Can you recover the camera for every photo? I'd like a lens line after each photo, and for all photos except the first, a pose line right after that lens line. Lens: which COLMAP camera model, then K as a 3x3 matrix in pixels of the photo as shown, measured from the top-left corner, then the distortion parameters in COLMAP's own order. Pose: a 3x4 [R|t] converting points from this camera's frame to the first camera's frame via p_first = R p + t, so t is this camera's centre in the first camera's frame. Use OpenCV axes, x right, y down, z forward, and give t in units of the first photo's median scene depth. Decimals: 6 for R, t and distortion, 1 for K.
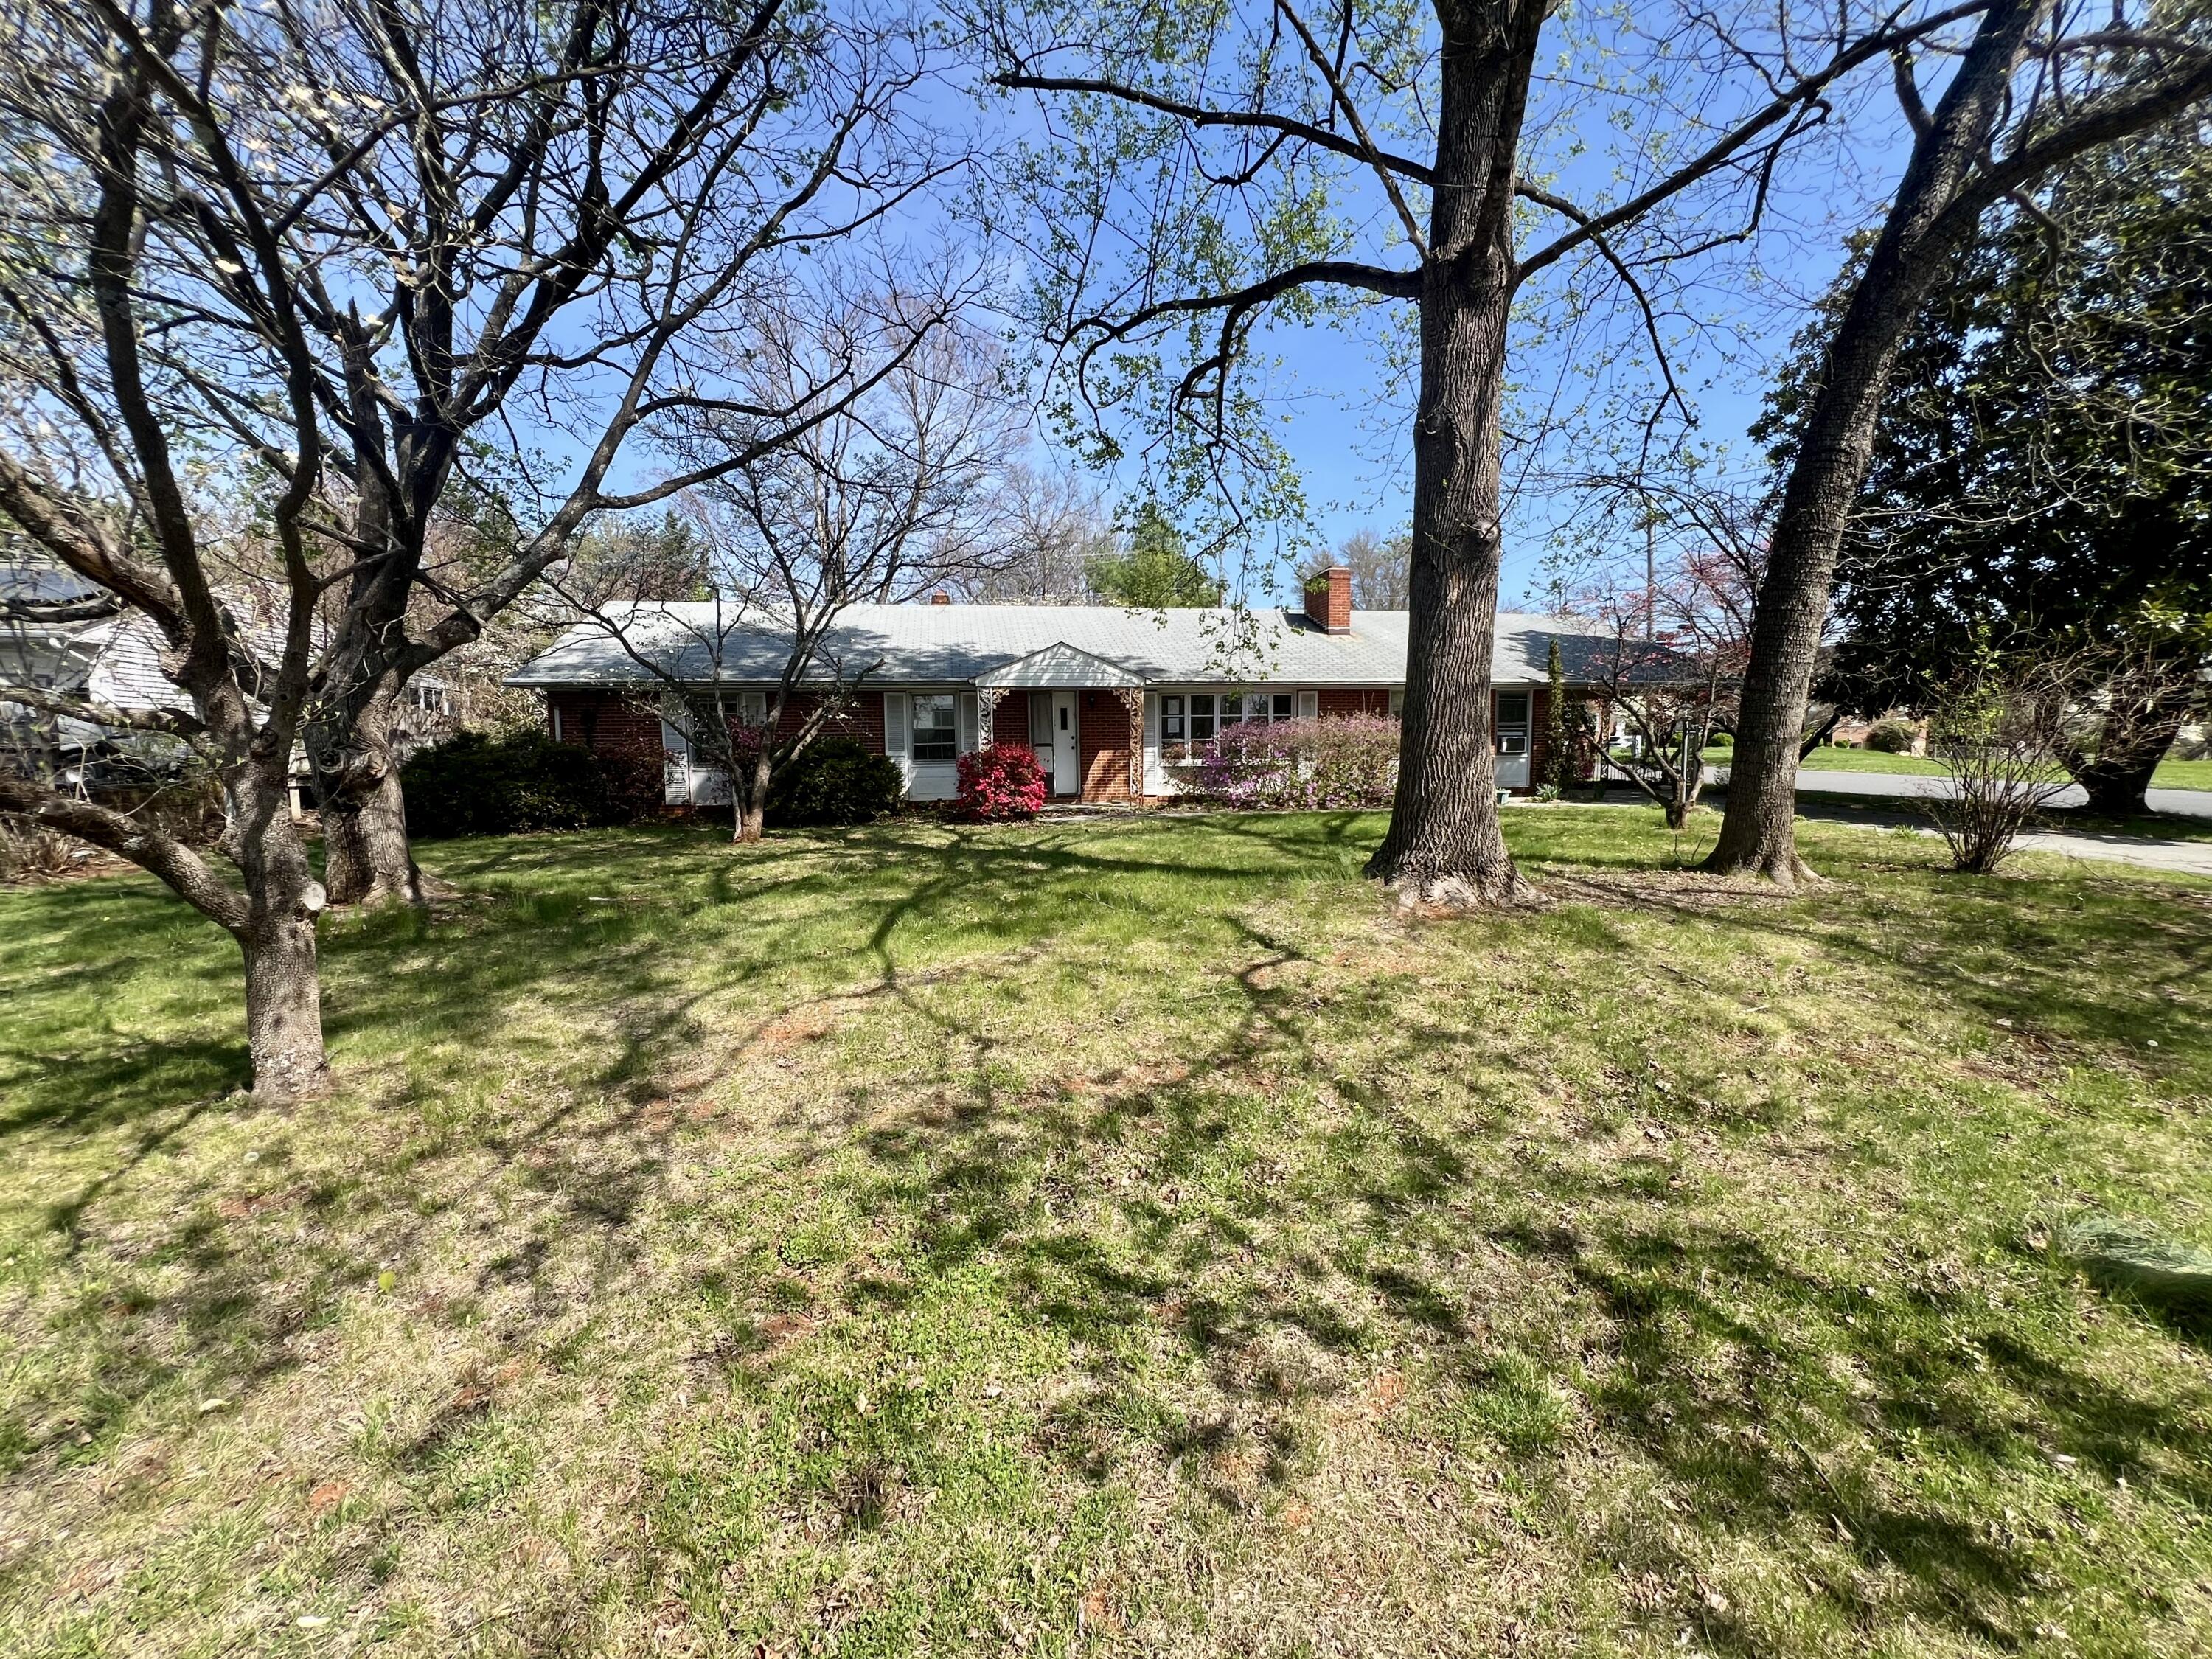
lens RADIAL K [[885.9, 0, 1106.0], [0, 885.9, 829.5], [0, 0, 1]] dist [-0.012400, 0.000062]
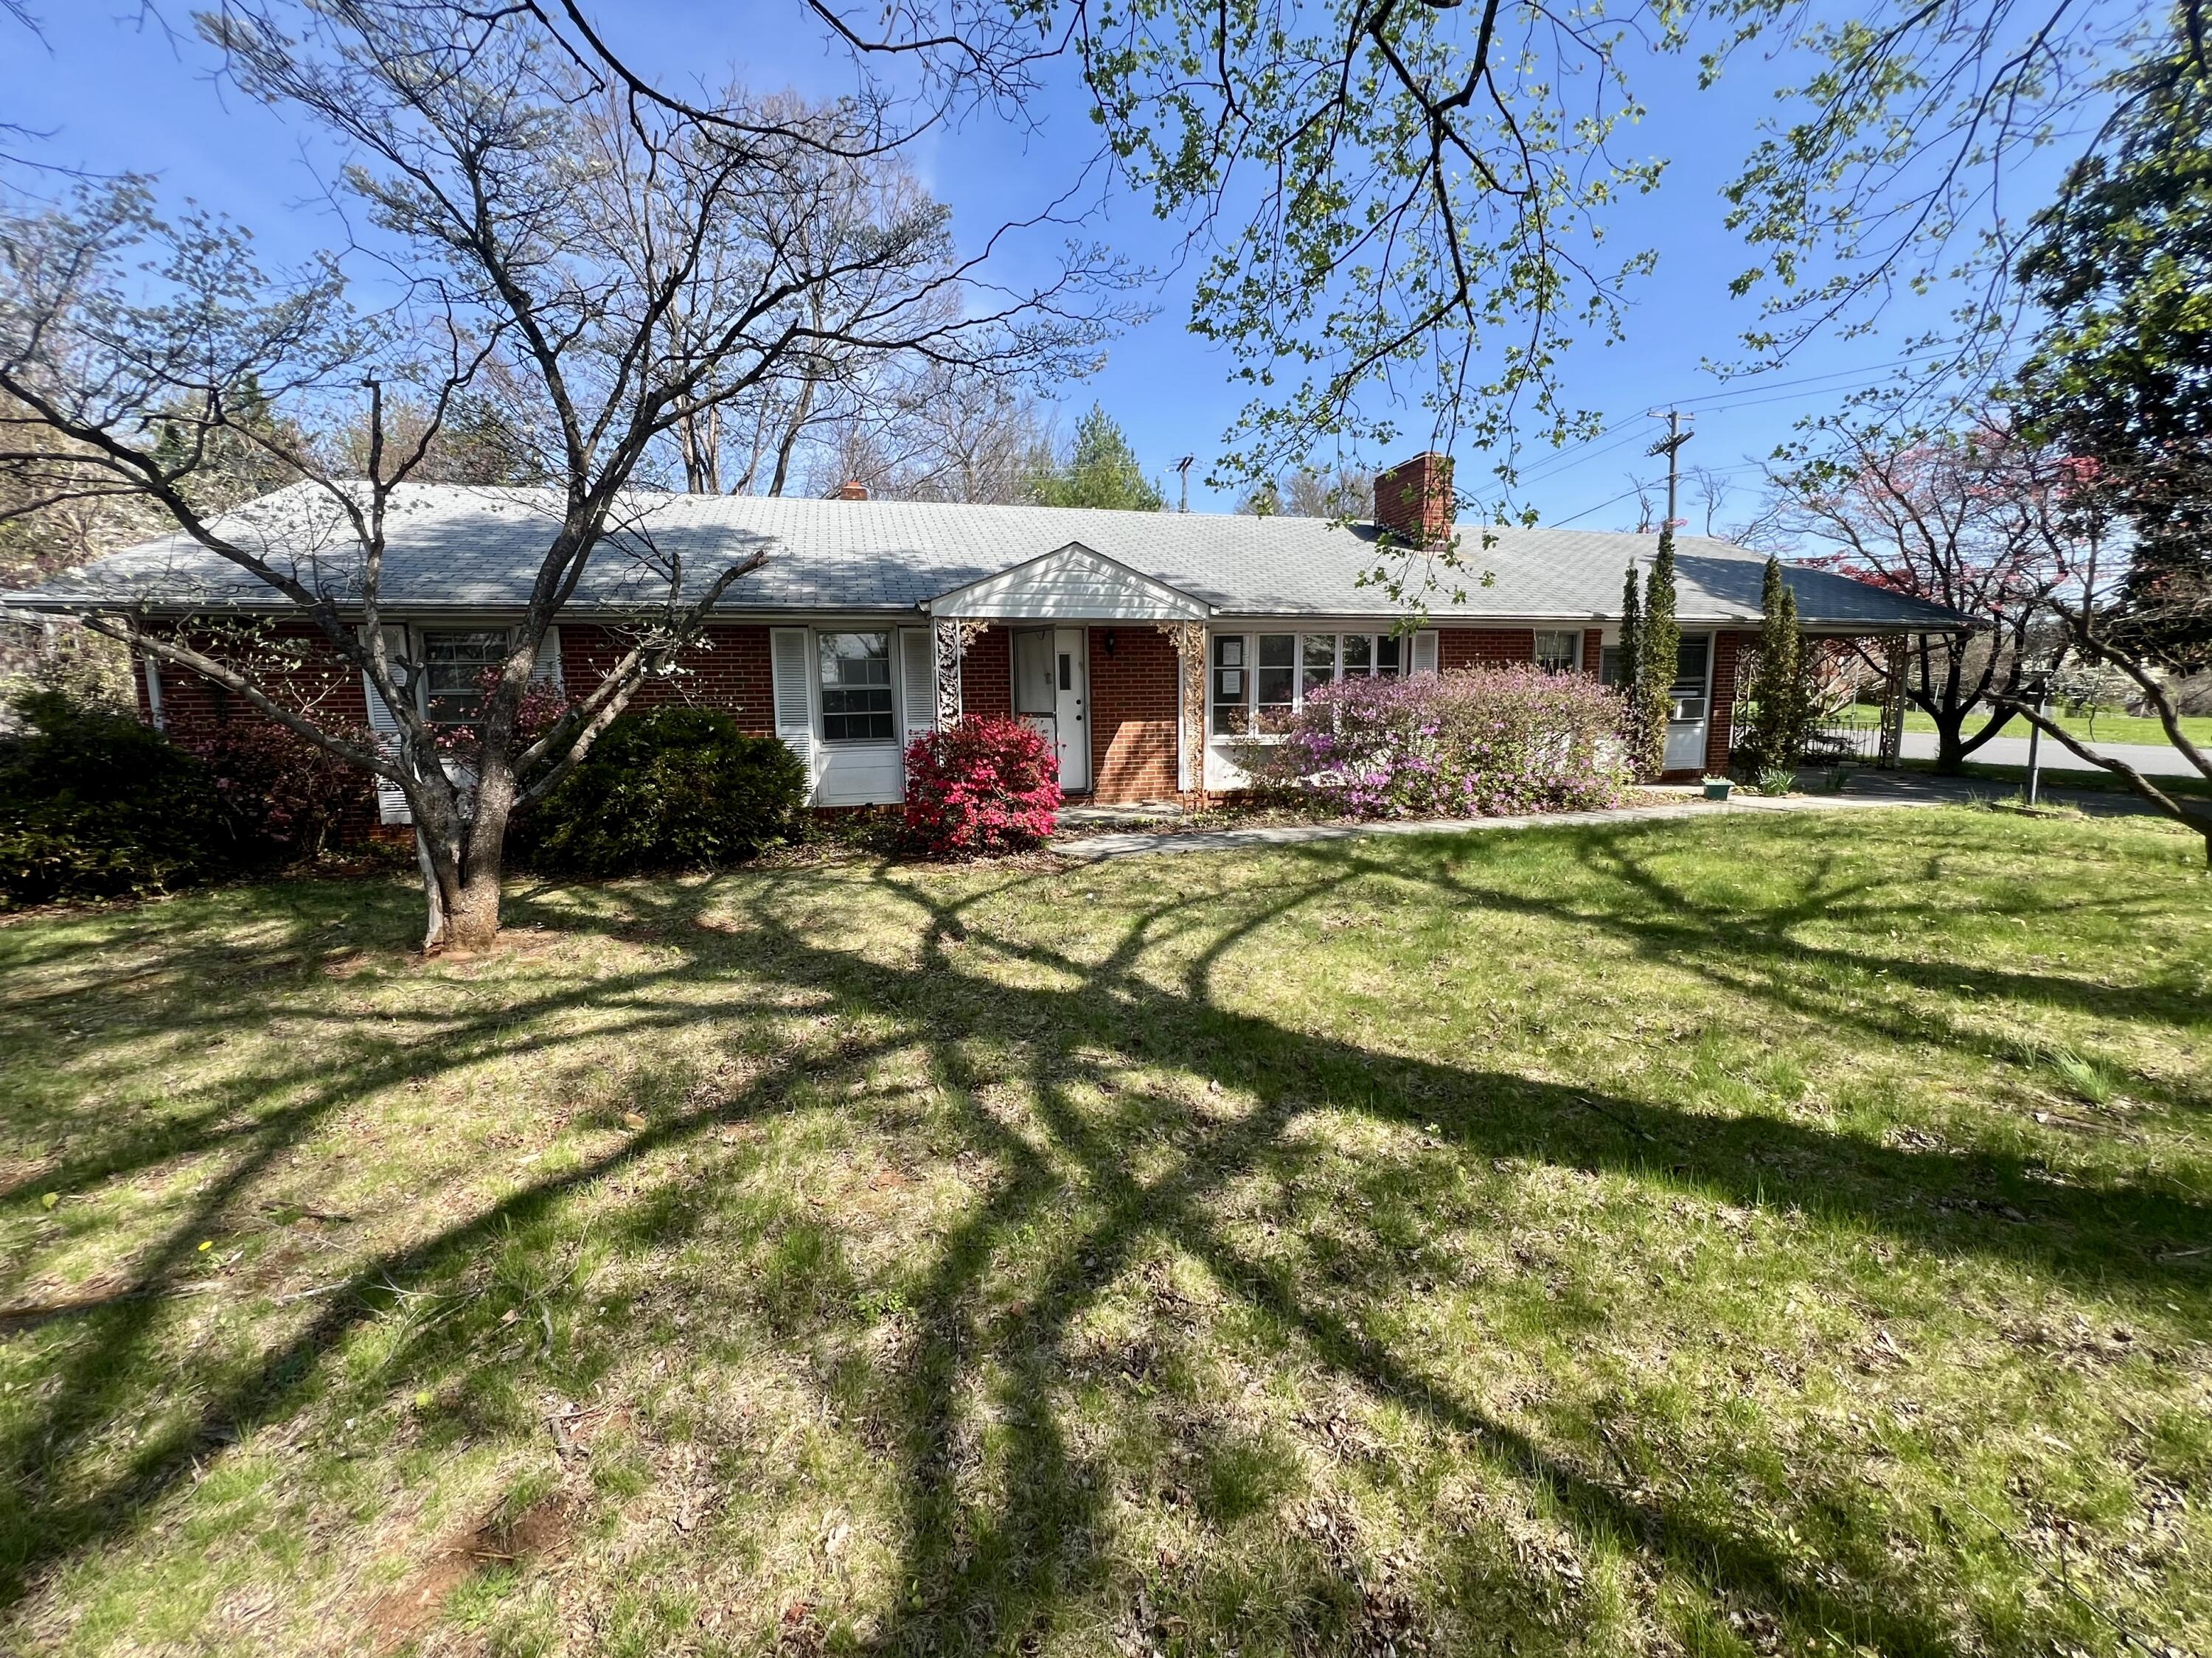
lens RADIAL K [[885.8, 0, 1106.0], [0, 885.8, 829.0], [0, 0, 1]] dist [-0.012400, 0.000062]
pose [[0.994366, -0.017256, 0.104590, -0.092396], [0.011465, 0.998381, 0.055717, -0.050886], [-0.105382, -0.054204, 0.992953, 0.385794]]
